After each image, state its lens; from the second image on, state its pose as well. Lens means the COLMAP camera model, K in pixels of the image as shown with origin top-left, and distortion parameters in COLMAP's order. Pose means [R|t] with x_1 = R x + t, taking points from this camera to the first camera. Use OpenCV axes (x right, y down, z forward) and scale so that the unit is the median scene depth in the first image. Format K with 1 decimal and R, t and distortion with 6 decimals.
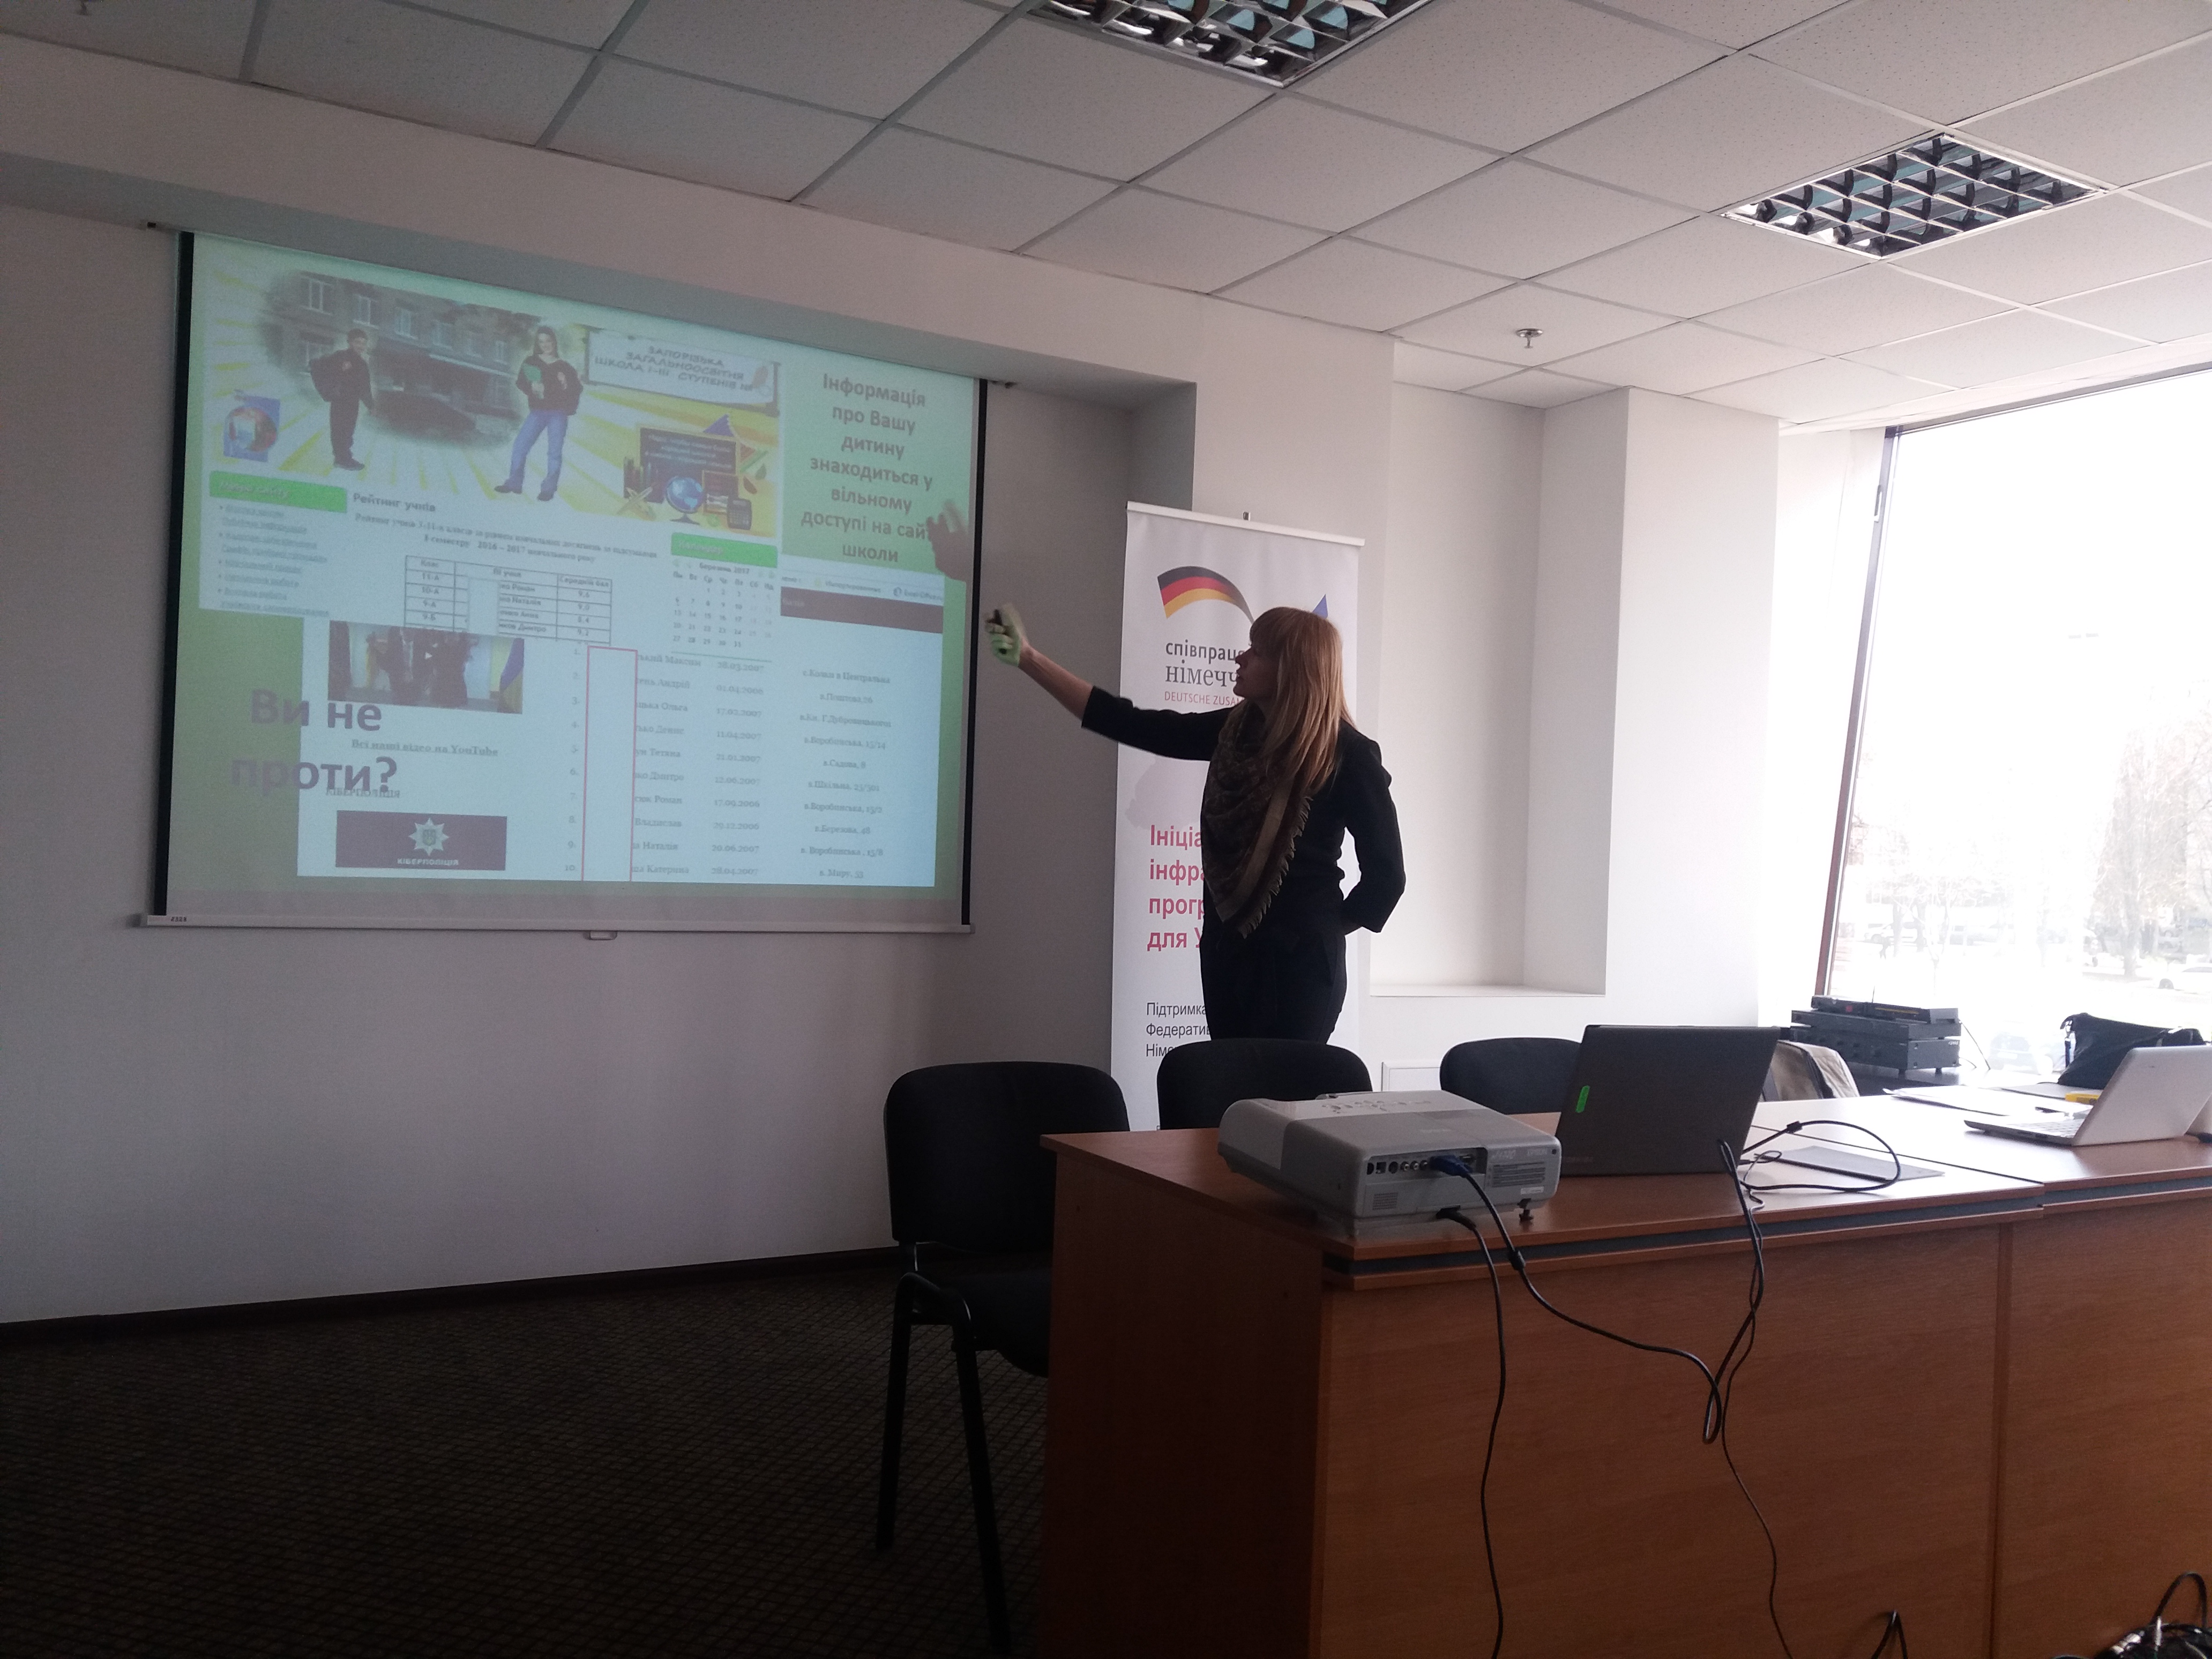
lens RADIAL K [[1792.0, 0, 1115.6], [0, 1792.0, 841.9], [0, 0, 1]] dist [0.088387, -0.004293]
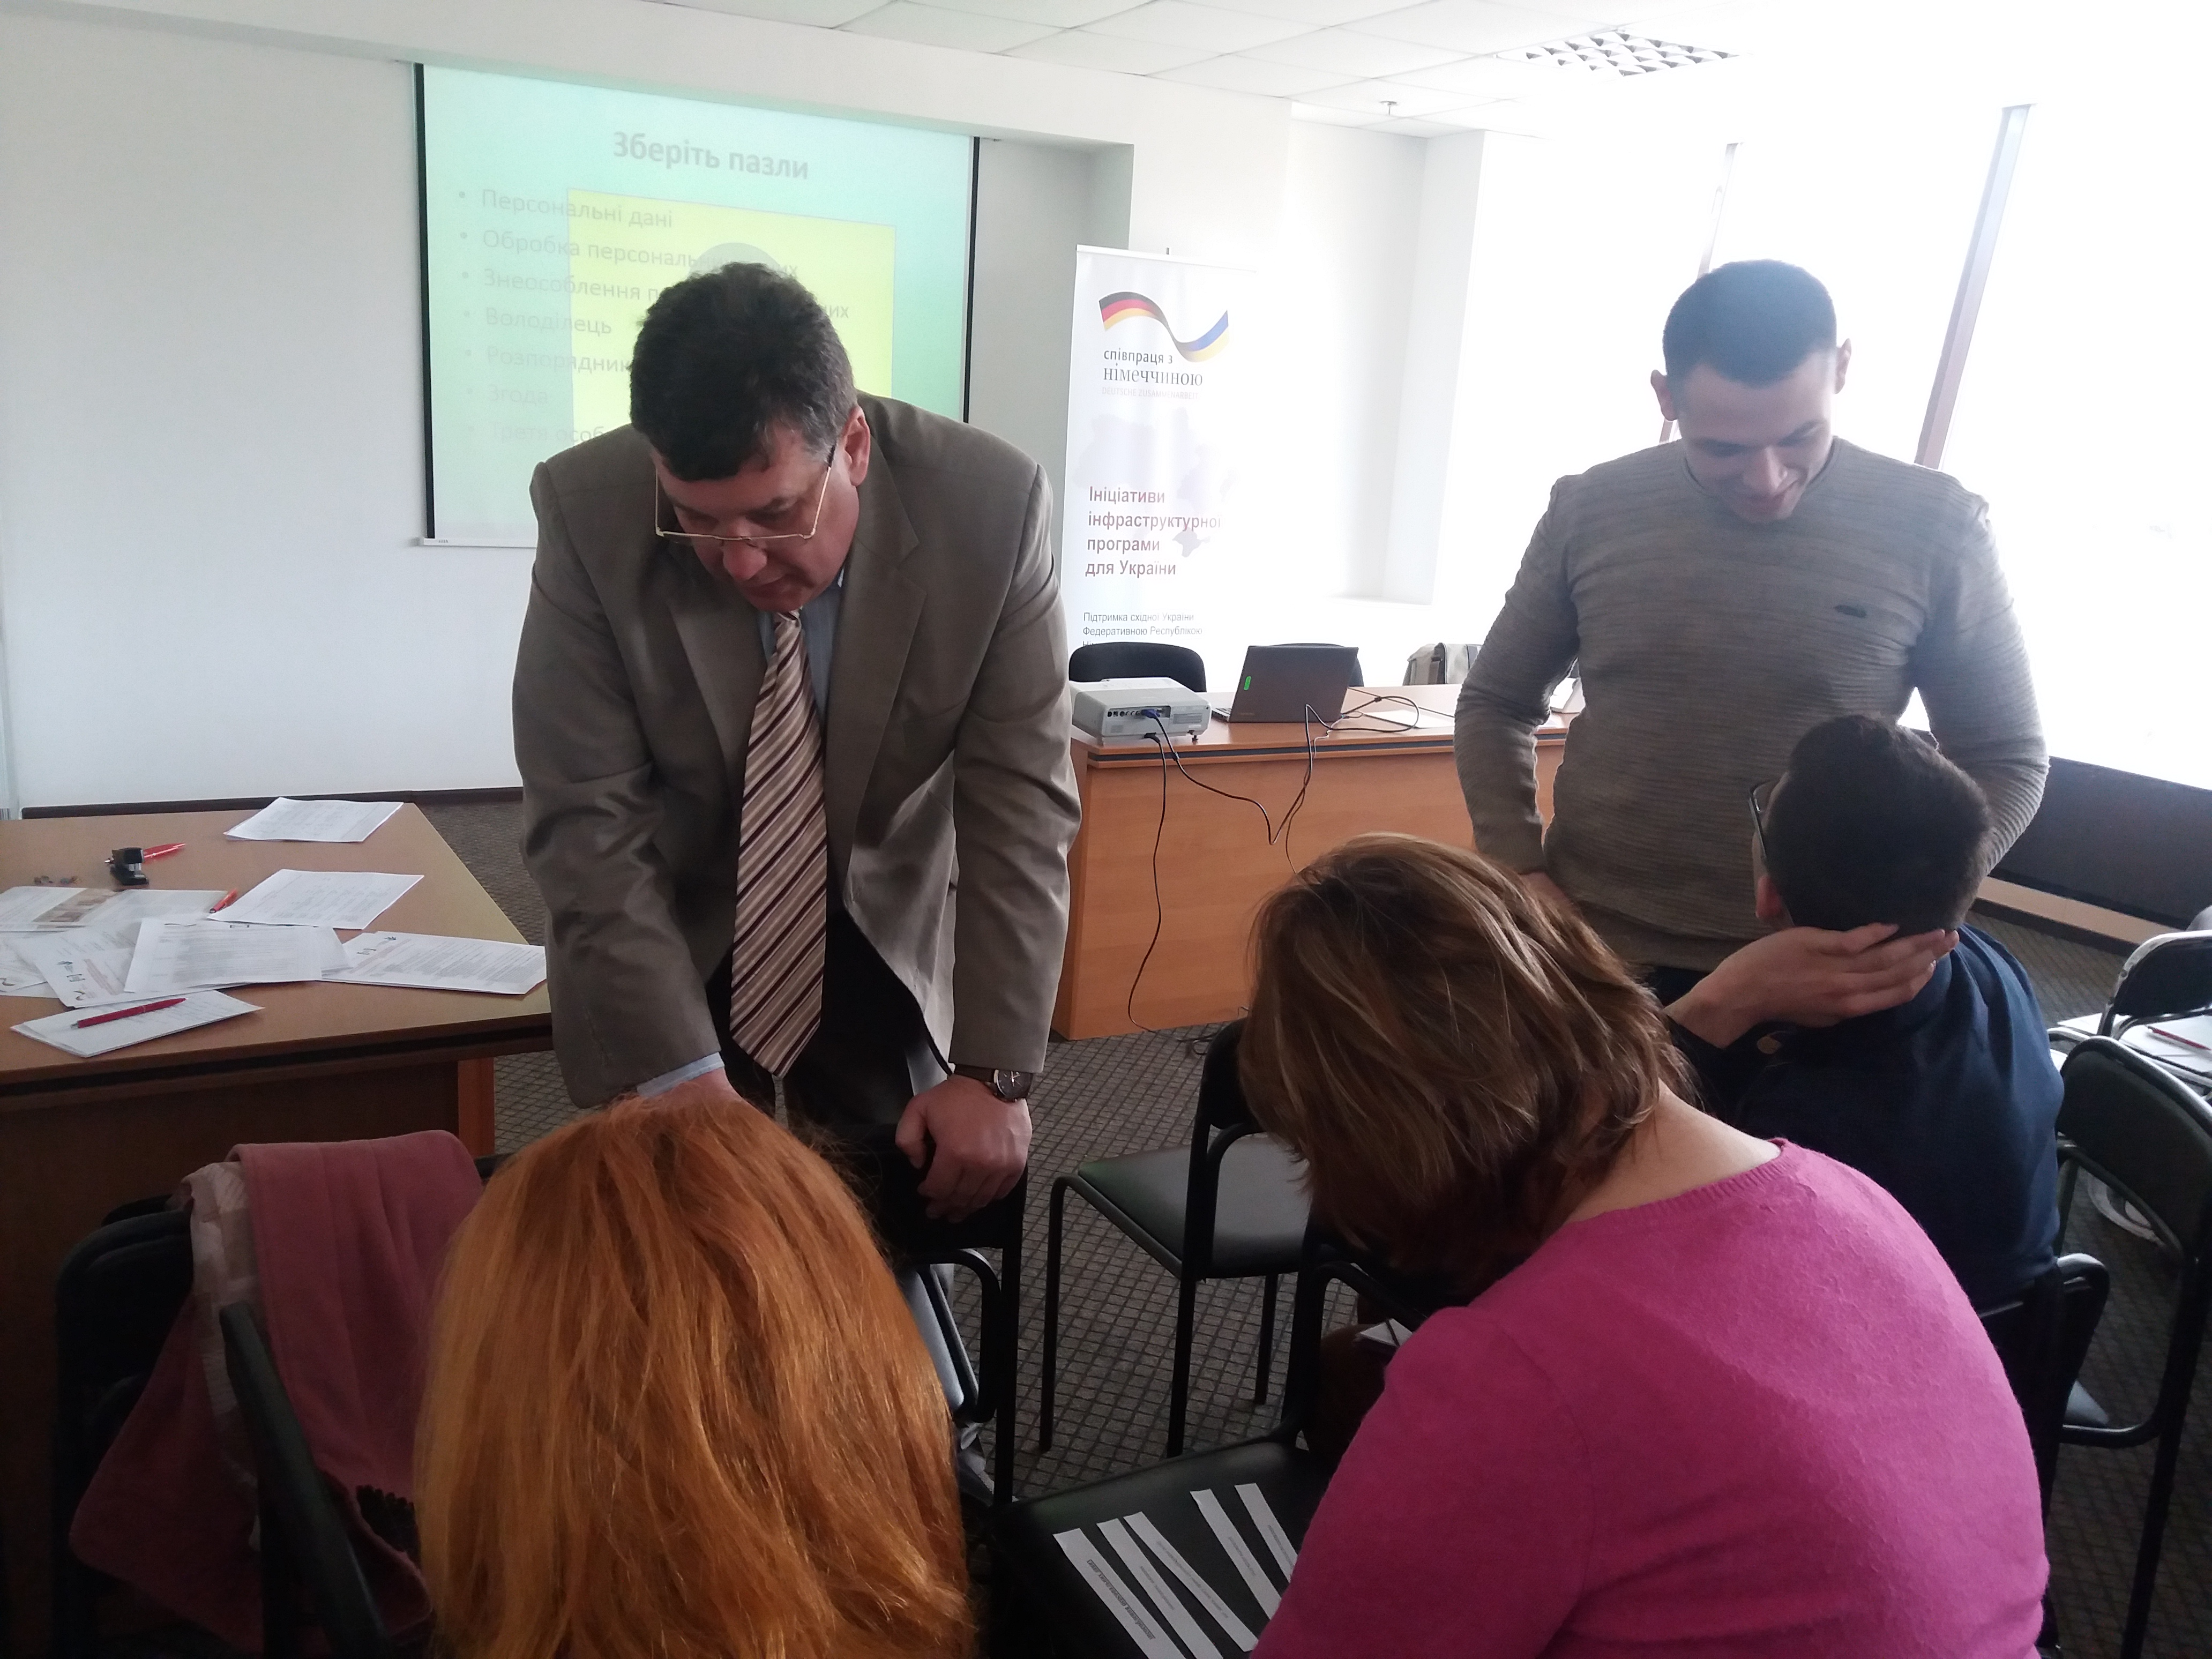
lens RADIAL K [[1792.0, 0, 1089.6], [0, 1792.0, 823.8], [0, 0, 1]] dist [0.088387, -0.004293]
pose [[0.998549, 0.025922, -0.047192, 0.094380], [-0.014750, 0.974647, 0.223261, -0.067480], [0.051783, -0.222241, 0.973616, -0.450068]]
